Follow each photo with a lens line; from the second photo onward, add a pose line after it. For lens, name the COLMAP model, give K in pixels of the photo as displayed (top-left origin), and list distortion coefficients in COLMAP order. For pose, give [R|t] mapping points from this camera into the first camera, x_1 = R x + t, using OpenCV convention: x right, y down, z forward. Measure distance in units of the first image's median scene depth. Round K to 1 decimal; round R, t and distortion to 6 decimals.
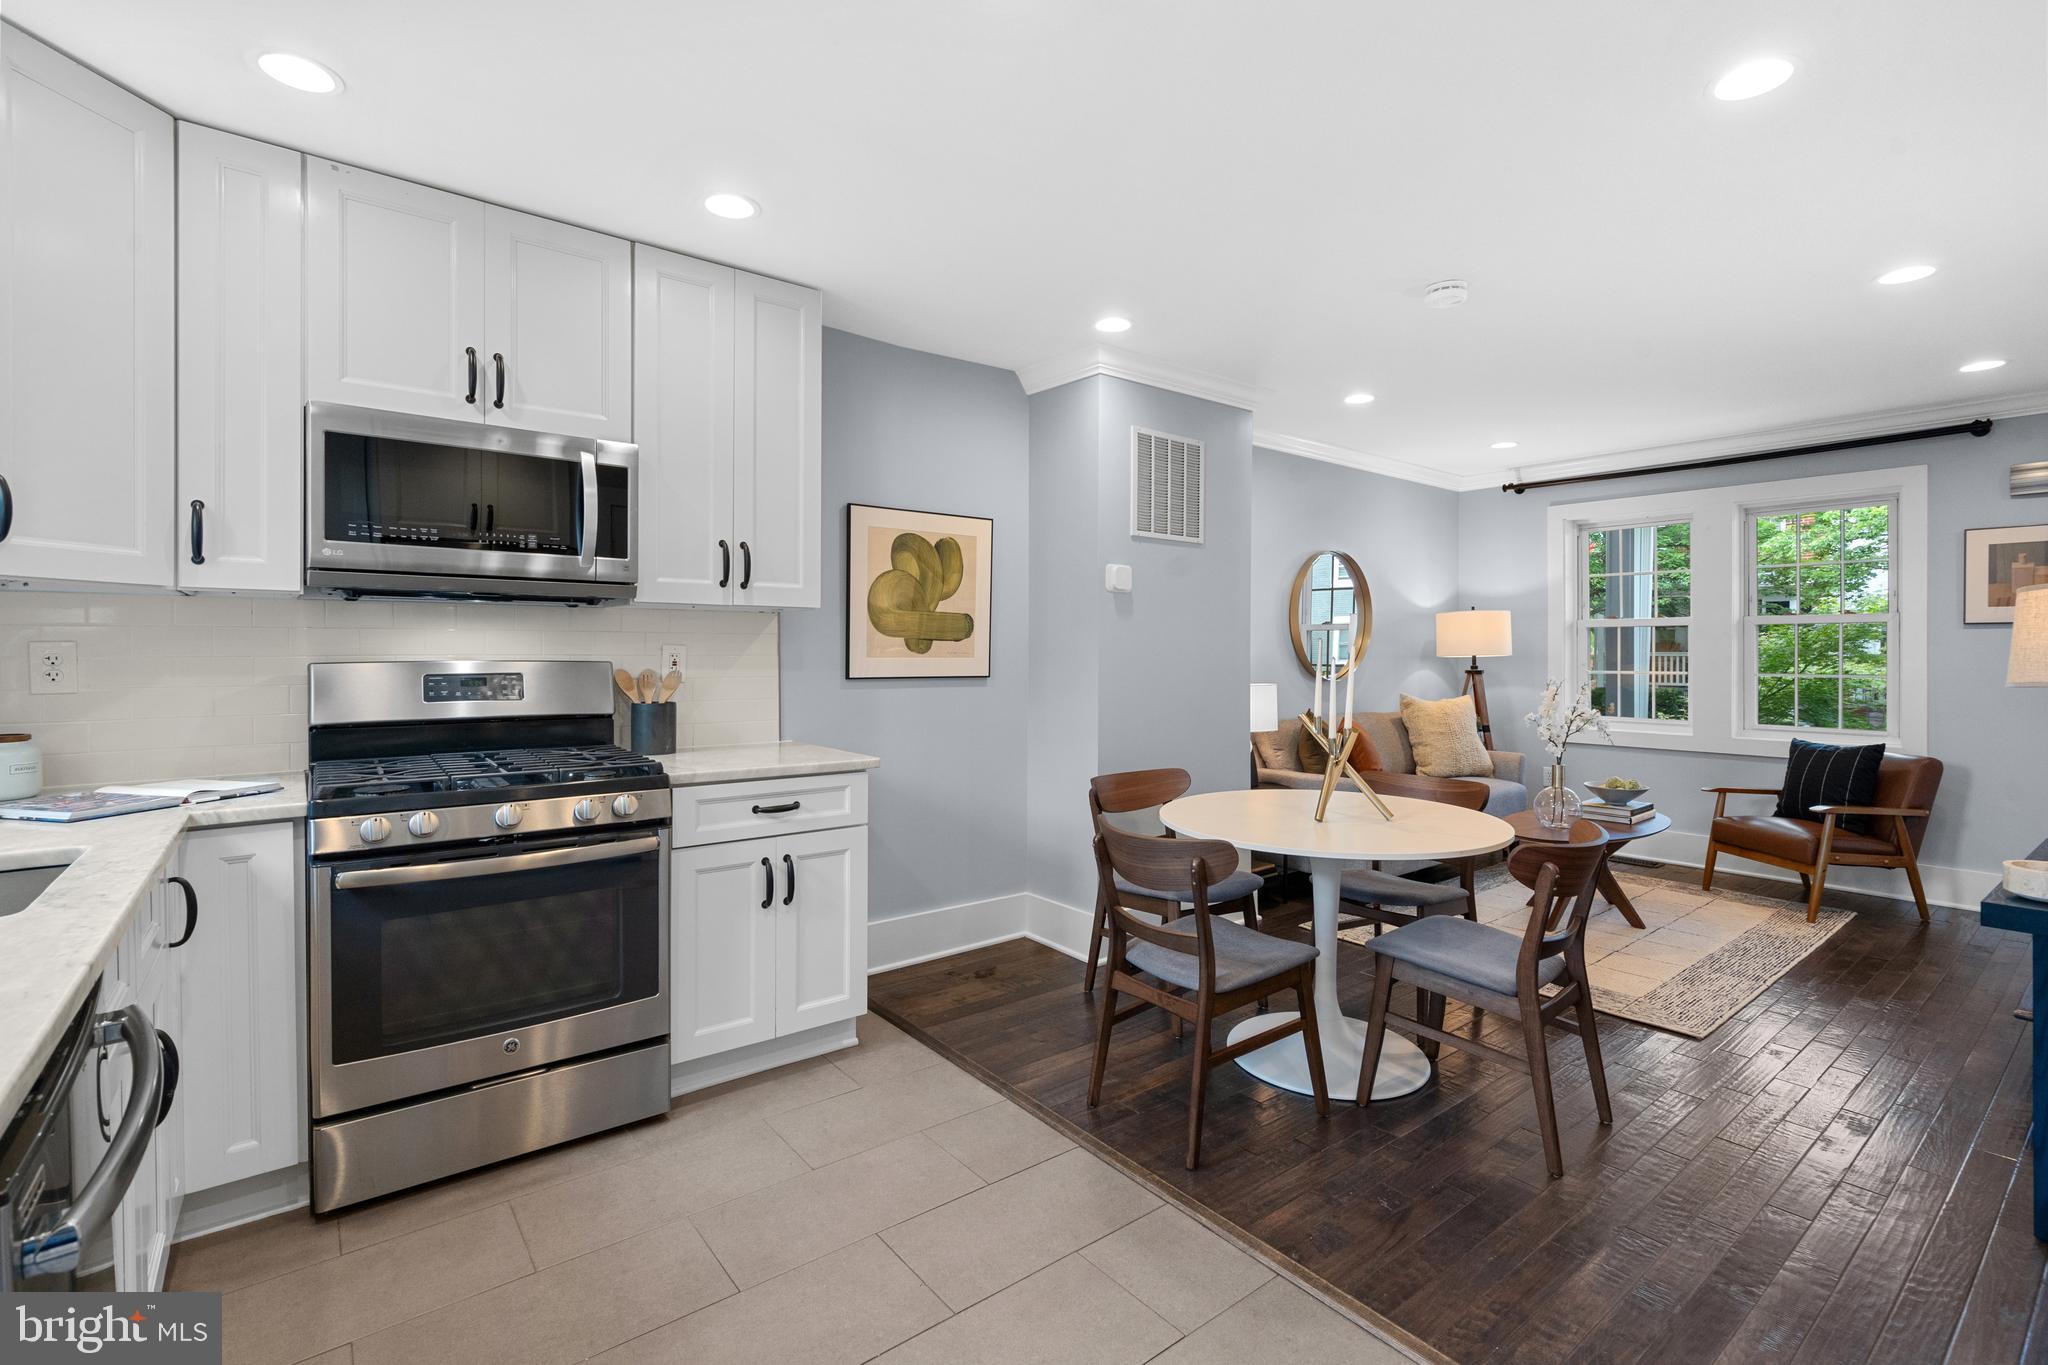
lens RADIAL K [[937.0, 0, 997.5], [0, 937.0, 657.7], [0, 0, 1]] dist [-0.008799, 0.004023]
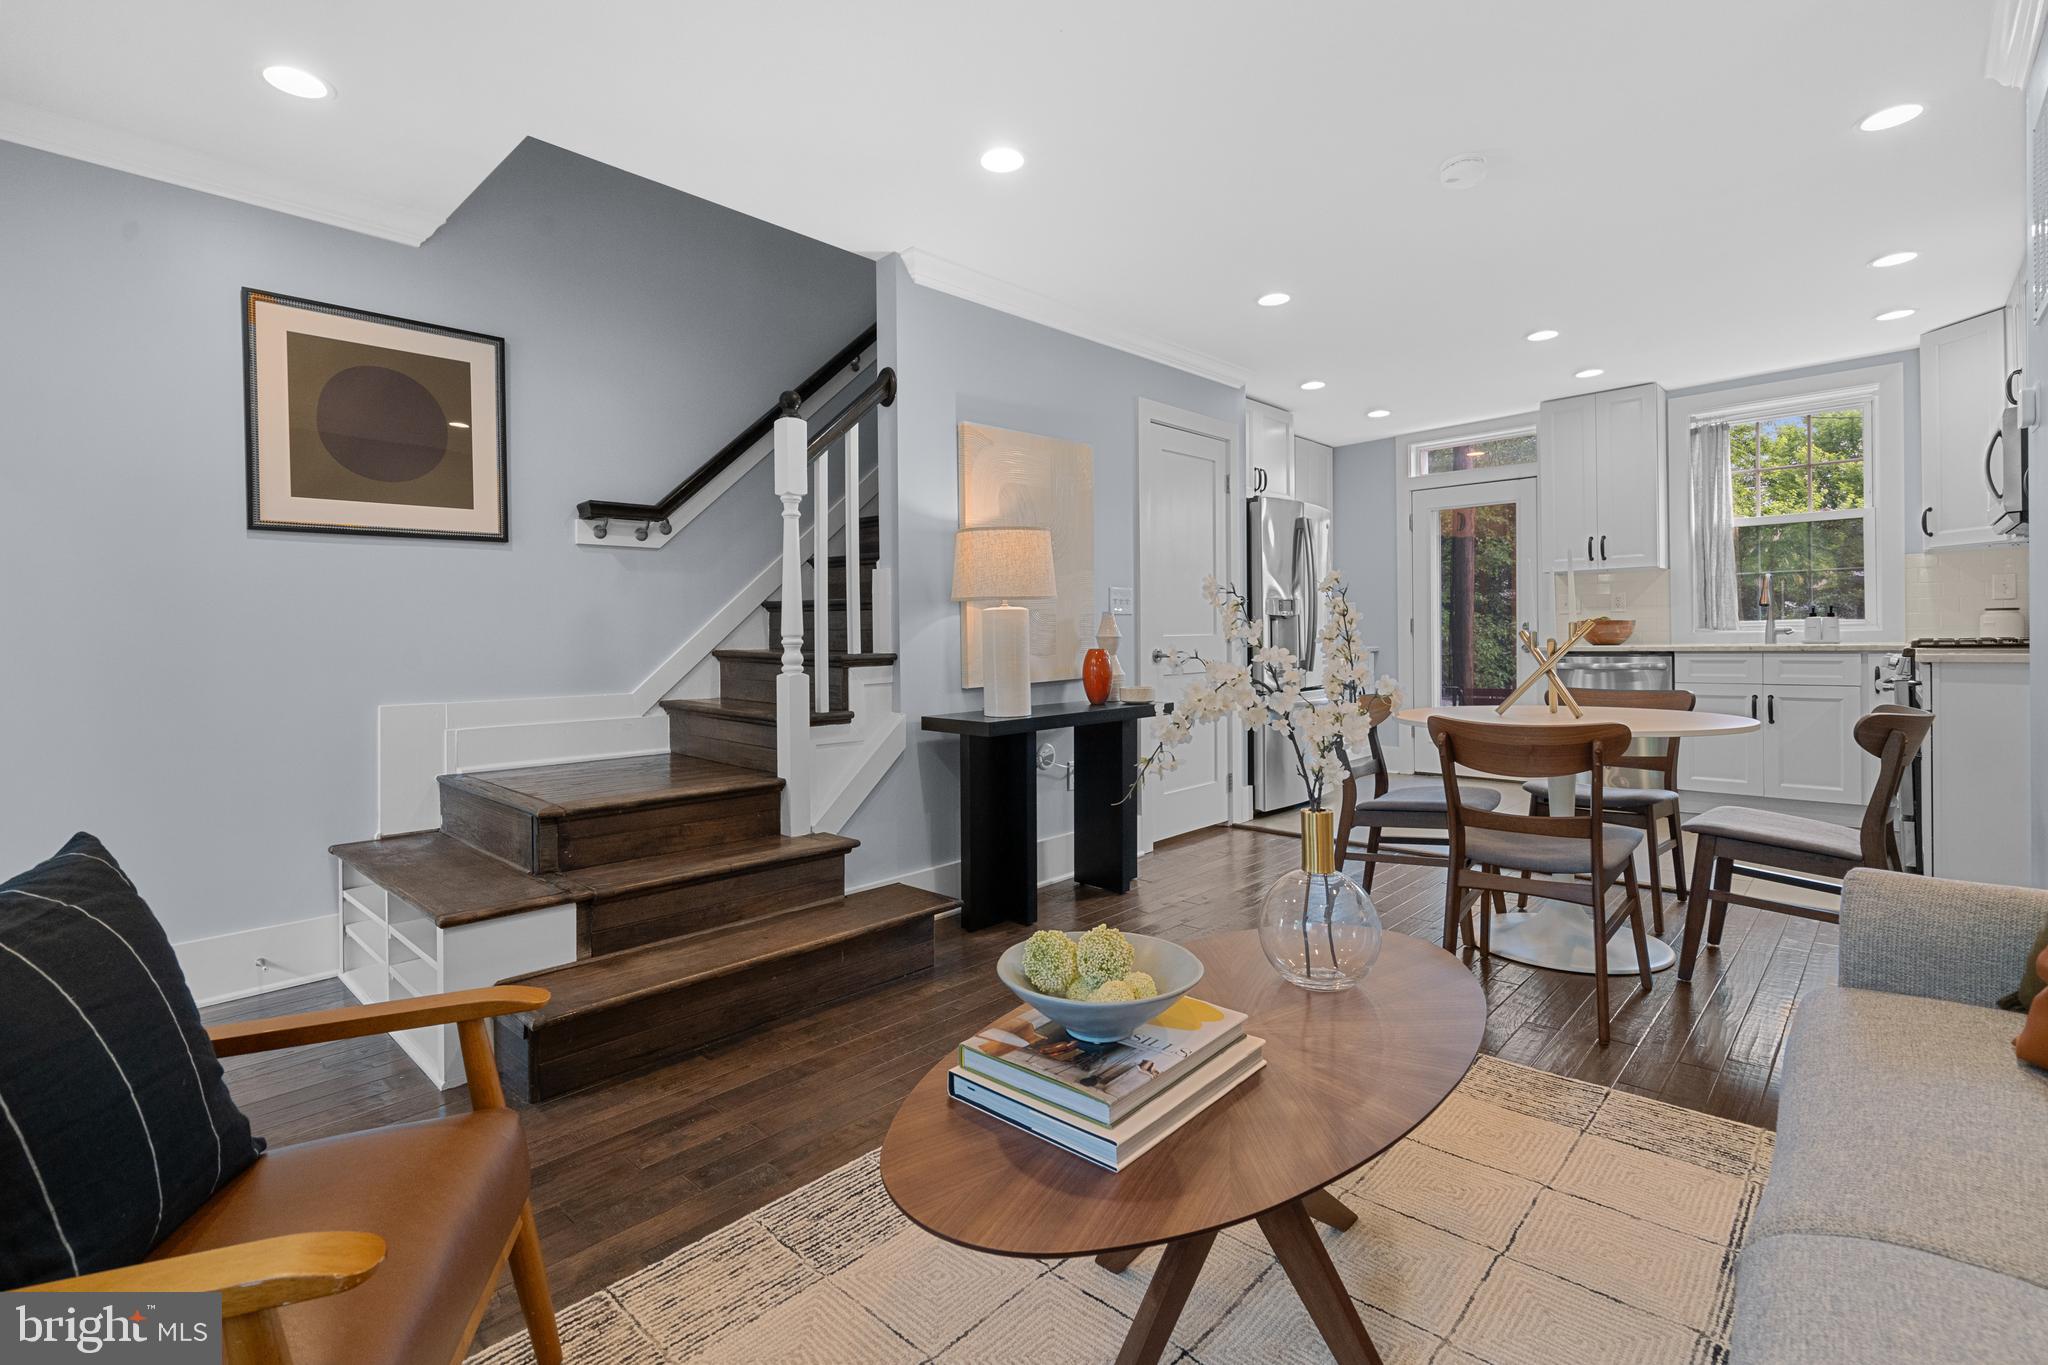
lens RADIAL K [[937.0, 0, 1017.3], [0, 937.0, 642.8], [0, 0, 1]] dist [-0.008799, 0.004023]
pose [[-0.988163, 0.015512, -0.152619, 0.844994], [0.012644, 0.999725, 0.019750, 0.042187], [0.152884, 0.017586, -0.988088, 1.461549]]
